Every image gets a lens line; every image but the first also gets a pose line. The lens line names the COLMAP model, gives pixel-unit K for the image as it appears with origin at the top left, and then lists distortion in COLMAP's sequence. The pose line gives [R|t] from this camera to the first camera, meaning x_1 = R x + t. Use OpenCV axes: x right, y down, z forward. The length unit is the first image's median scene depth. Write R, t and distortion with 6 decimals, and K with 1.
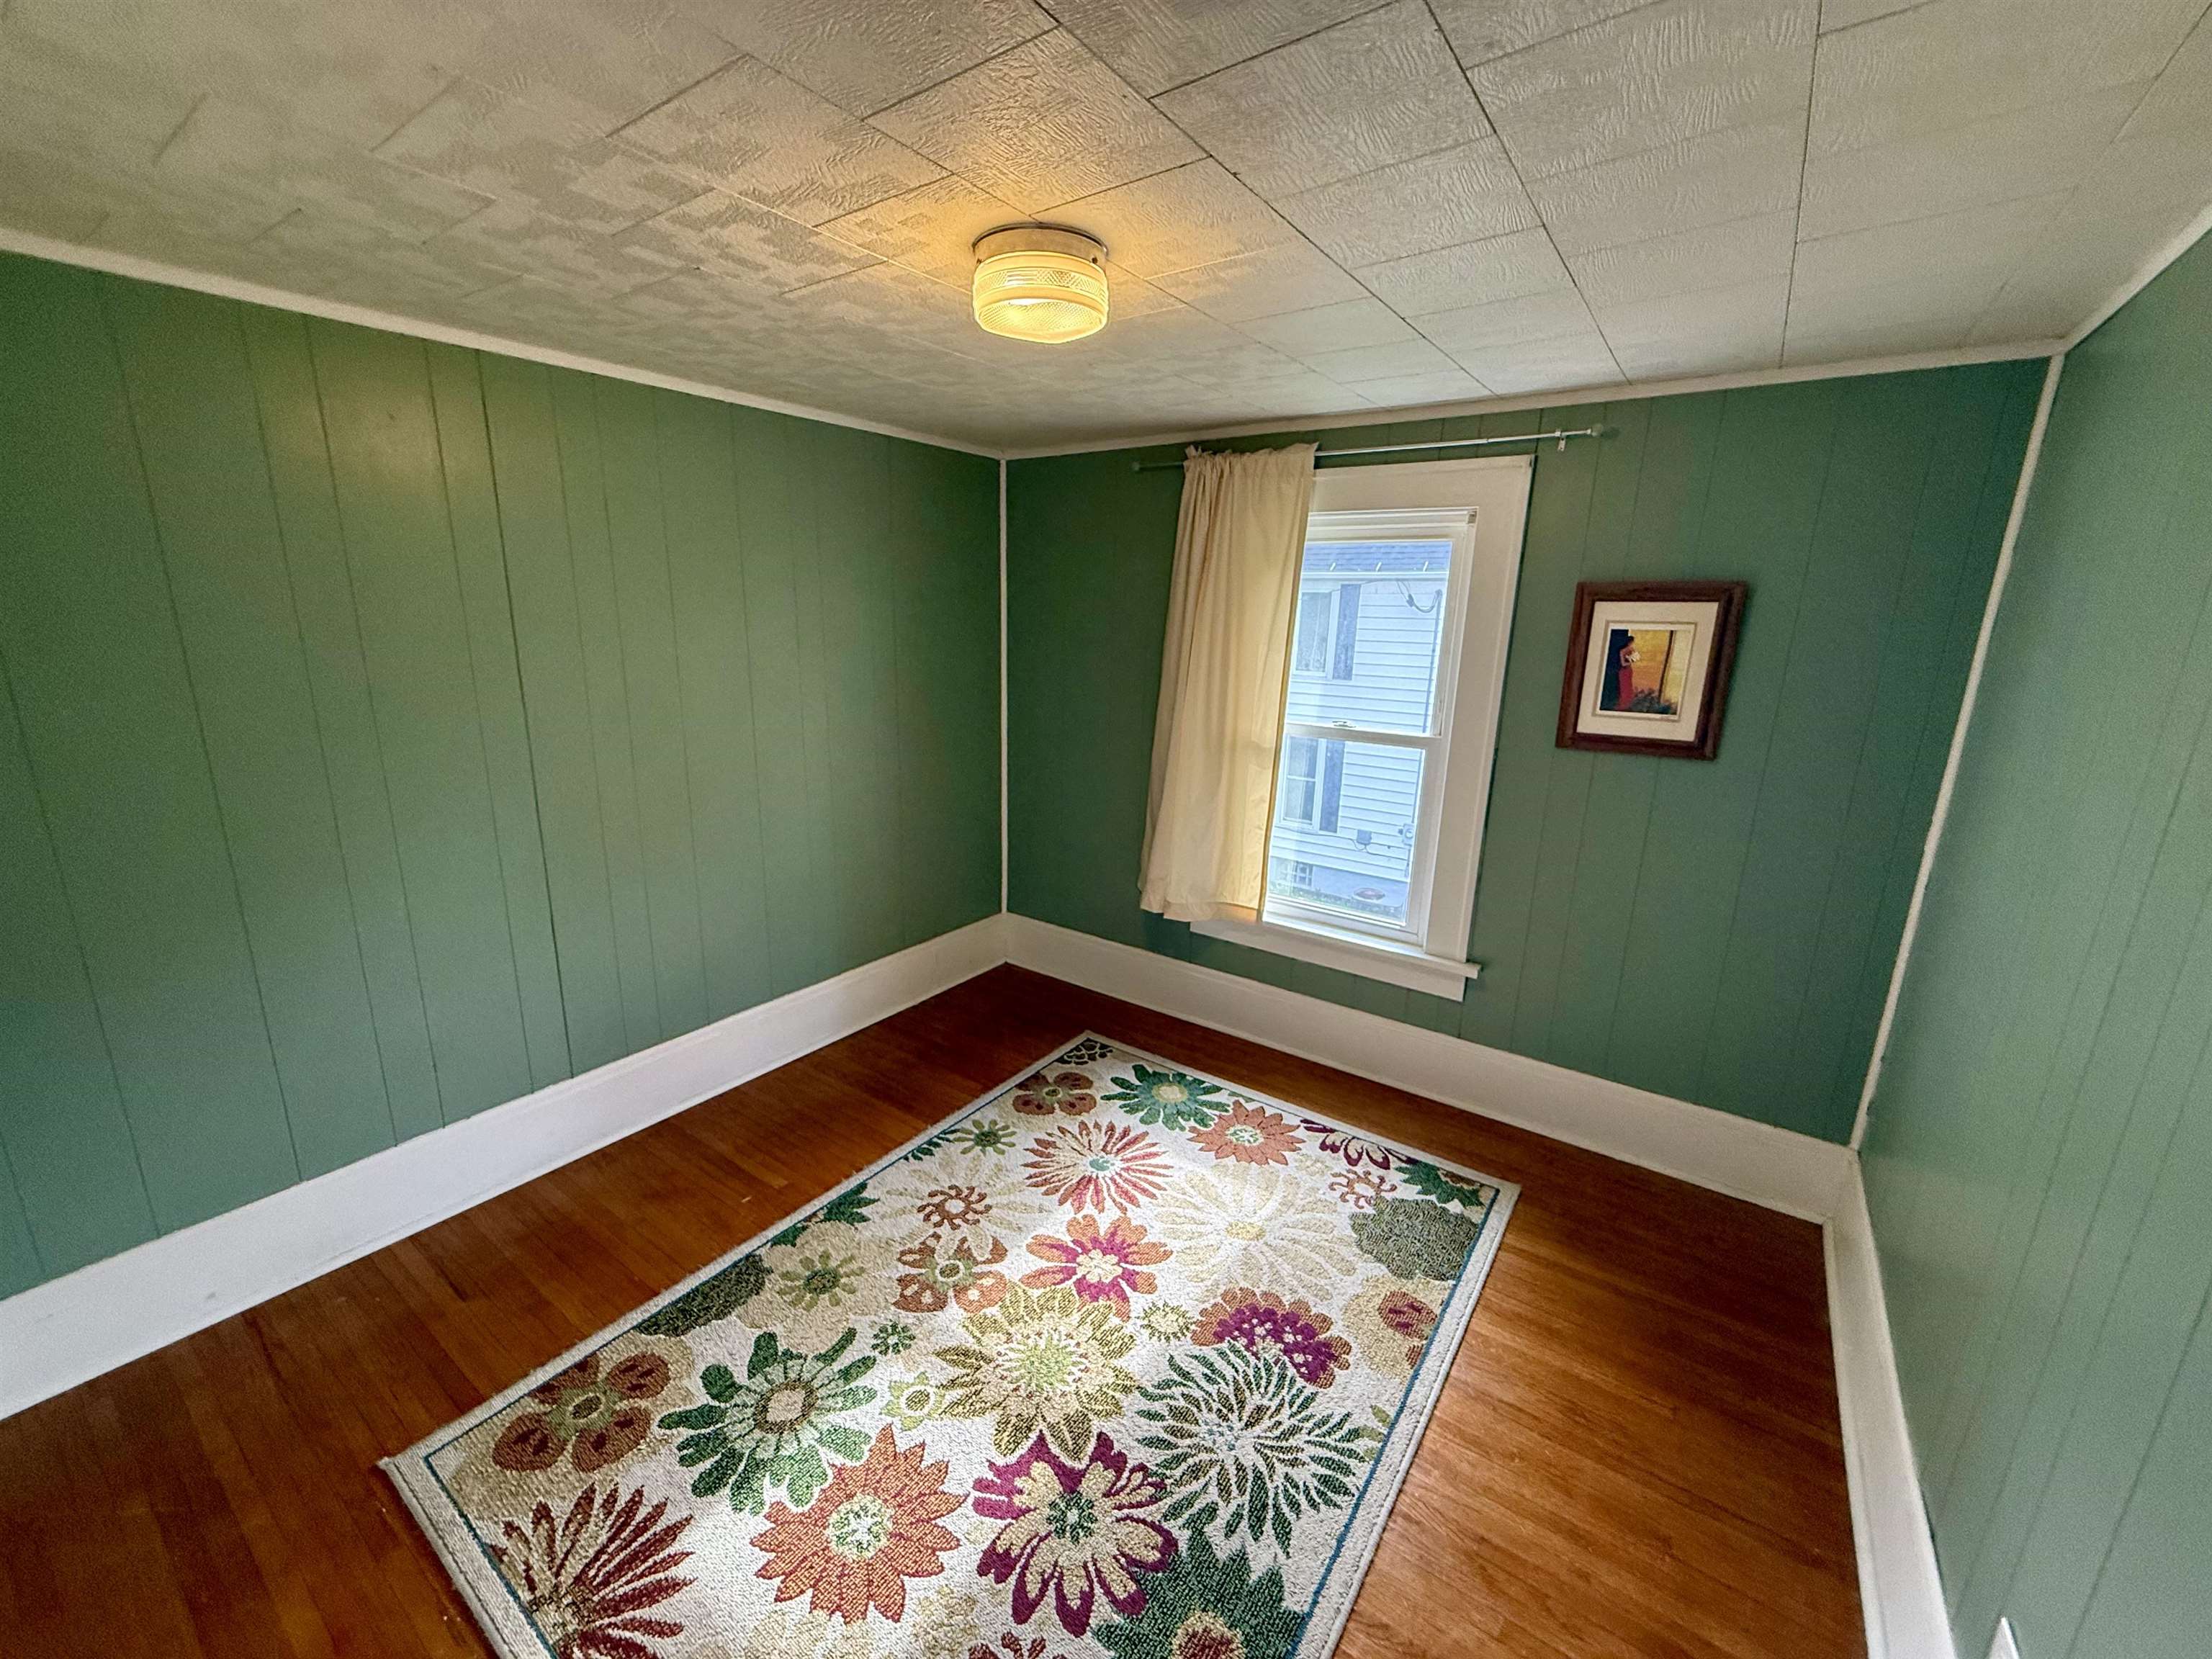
lens RADIAL K [[879.9, 0, 1101.7], [0, 879.9, 834.3], [0, 0, 1]] dist [0.000403, 0.000549]
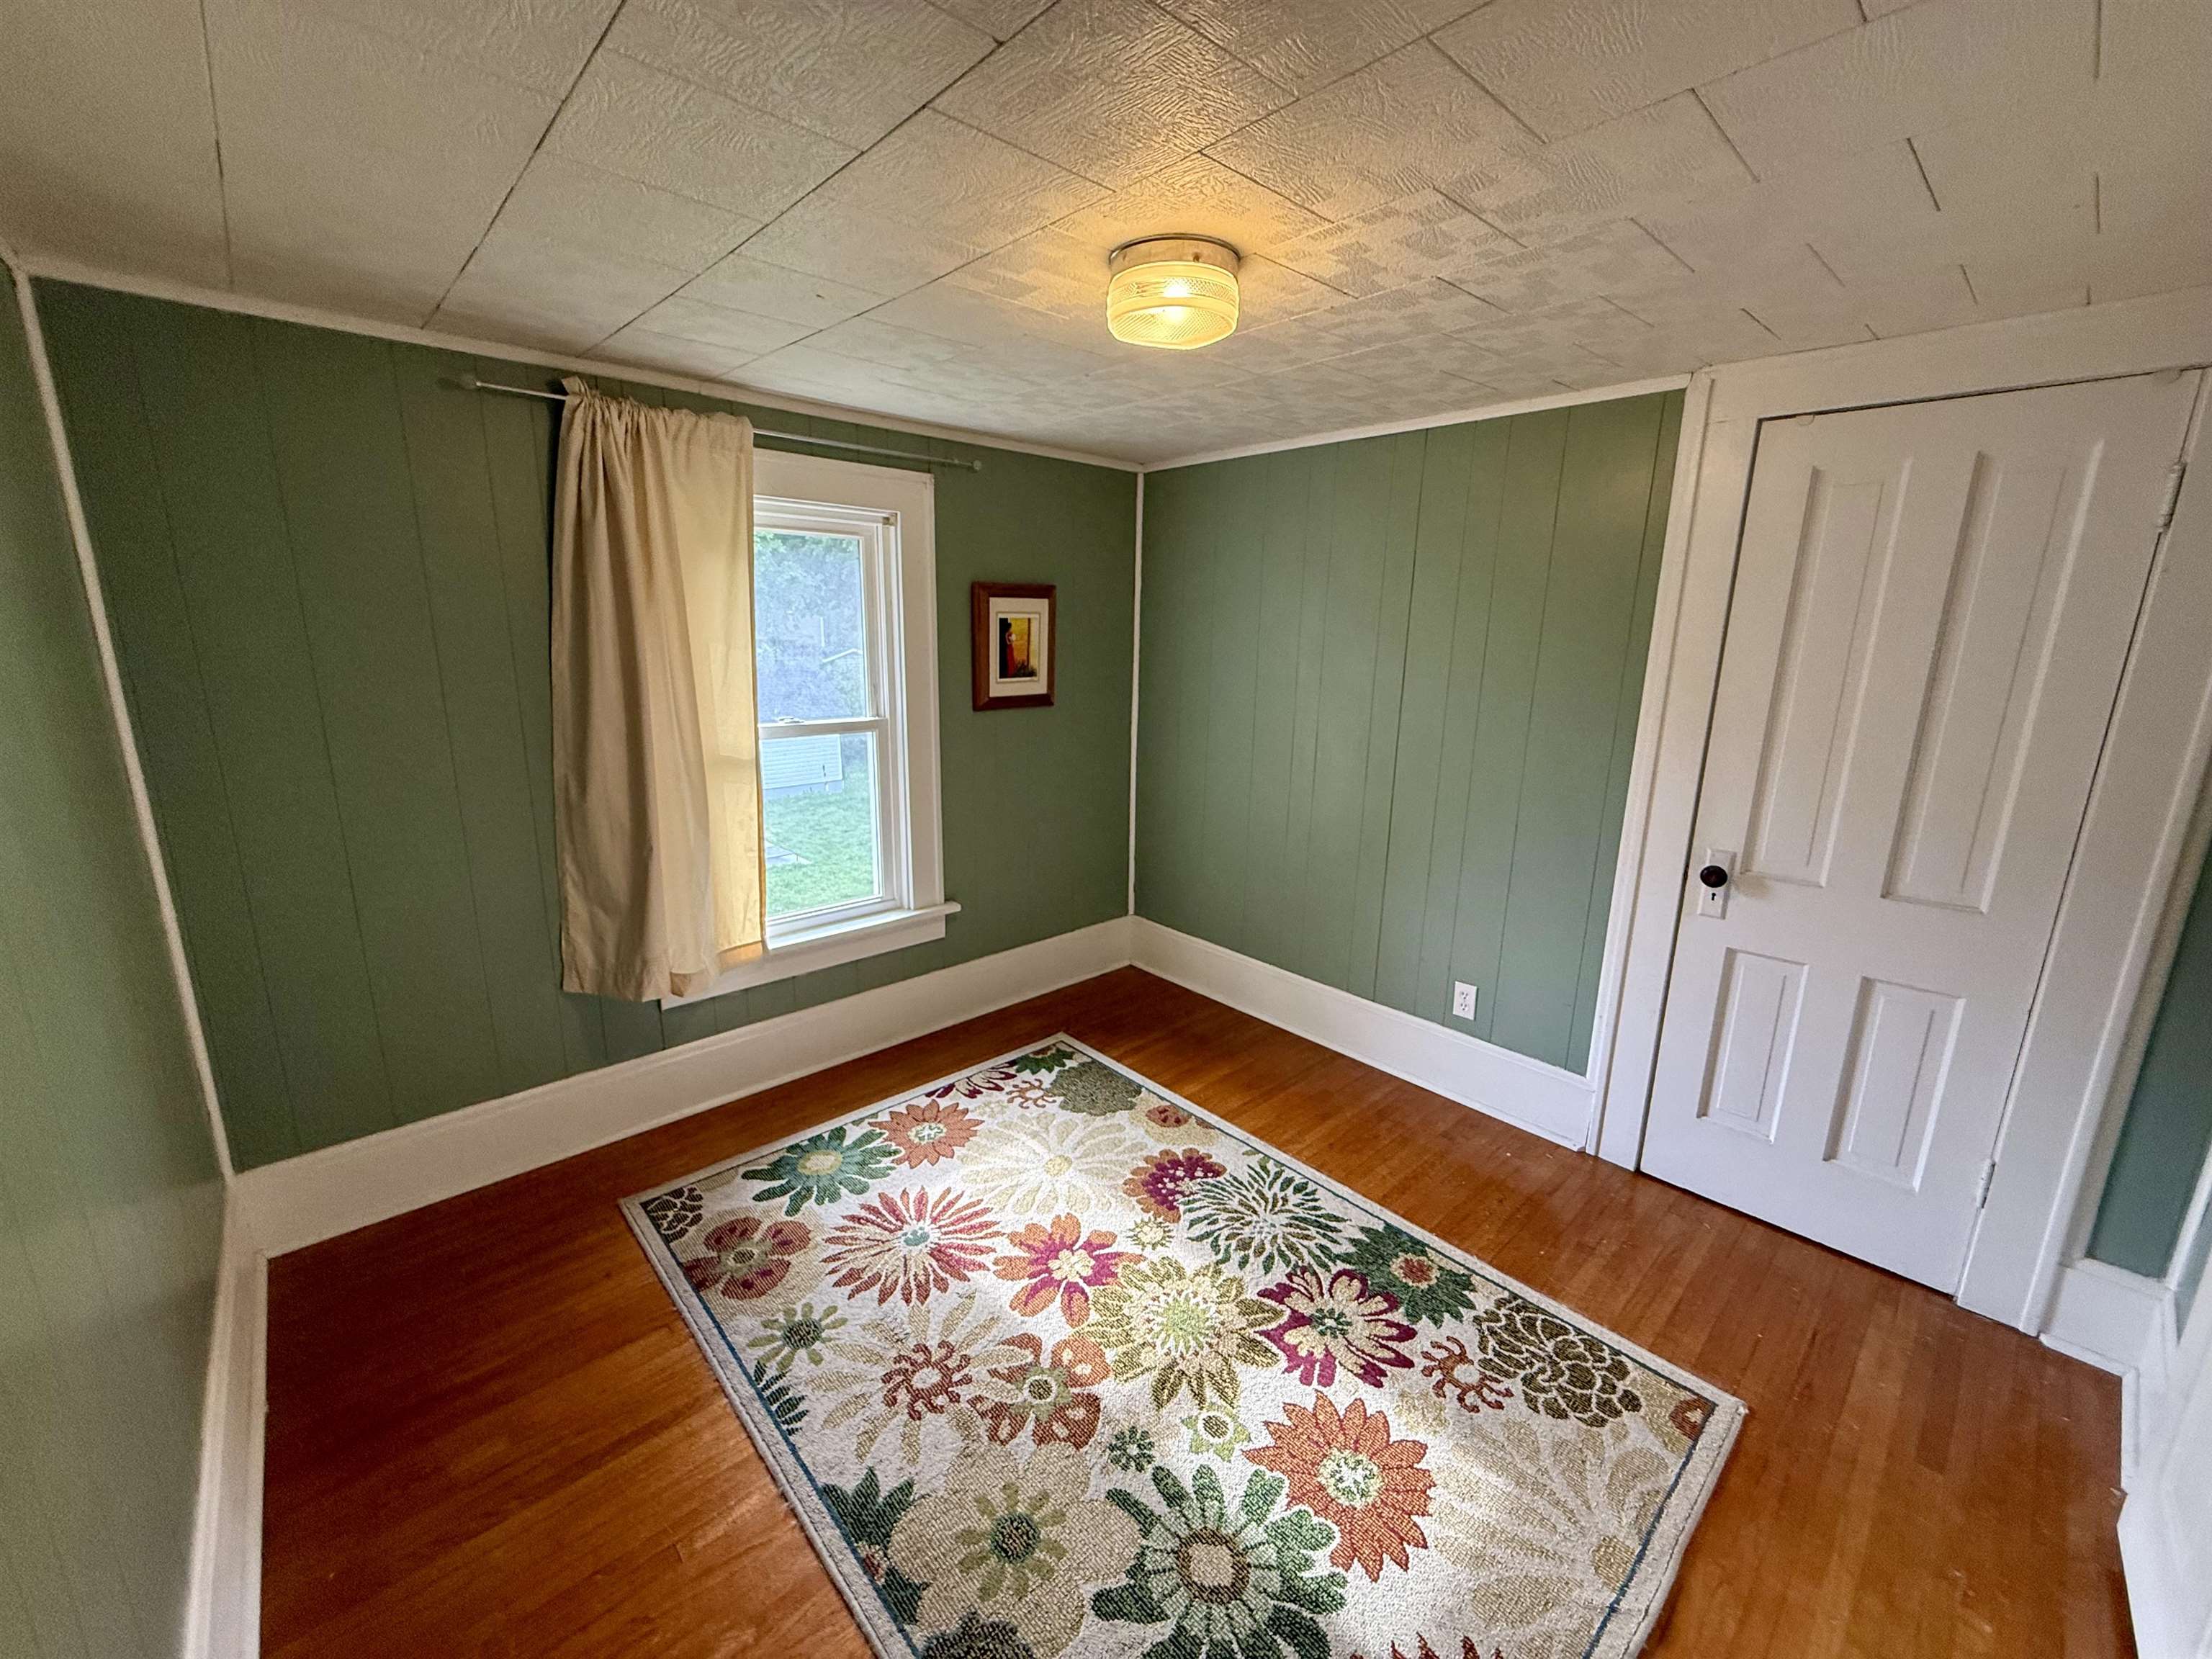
lens RADIAL K [[879.9, 0, 1101.7], [0, 879.9, 834.3], [0, 0, 1]] dist [0.000403, 0.000549]
pose [[0.208045, -0.249186, 0.945846, -0.917430], [0.229563, 0.952434, 0.200427, -0.187689], [-0.950799, 0.175434, 0.255353, 0.700994]]
